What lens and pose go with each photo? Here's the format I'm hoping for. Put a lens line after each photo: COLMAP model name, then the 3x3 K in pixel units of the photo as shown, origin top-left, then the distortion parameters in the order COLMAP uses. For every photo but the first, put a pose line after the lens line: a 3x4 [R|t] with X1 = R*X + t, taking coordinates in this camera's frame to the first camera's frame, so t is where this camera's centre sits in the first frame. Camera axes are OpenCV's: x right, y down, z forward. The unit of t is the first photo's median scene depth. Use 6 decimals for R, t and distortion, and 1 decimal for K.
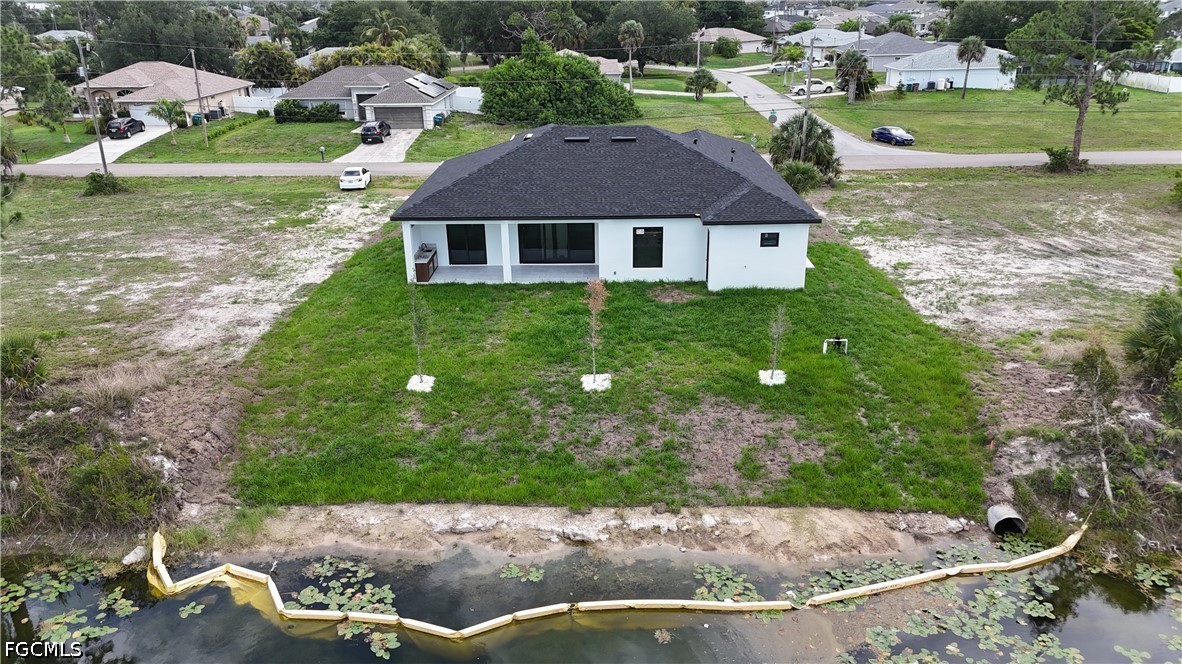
lens RADIAL K [[870.7, 0, 591.9], [0, 870.7, 334.5], [0, 0, 1]] dist [0.068993, -0.067889]
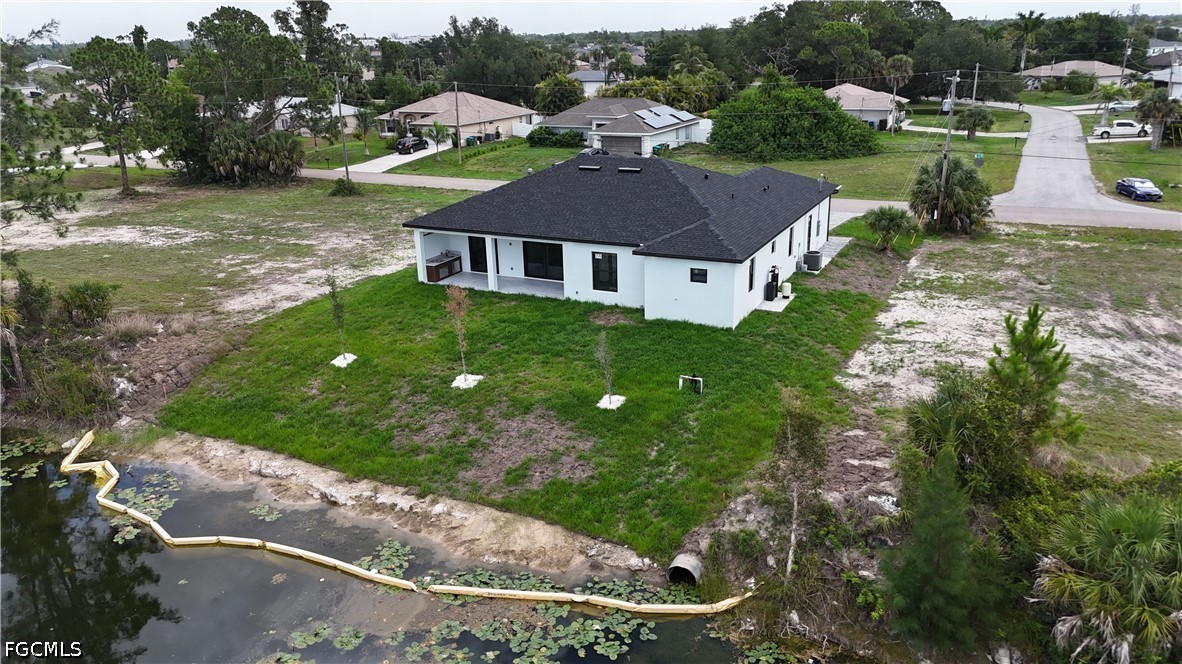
lens RADIAL K [[870.7, 0, 592.2], [0, 870.7, 329.4], [0, 0, 1]] dist [0.068993, -0.067889]
pose [[0.903820, 0.128458, -0.408175, 0.512163], [-0.144327, 0.989496, -0.008176, -0.021161], [0.402838, 0.066300, 0.912867, 0.039137]]
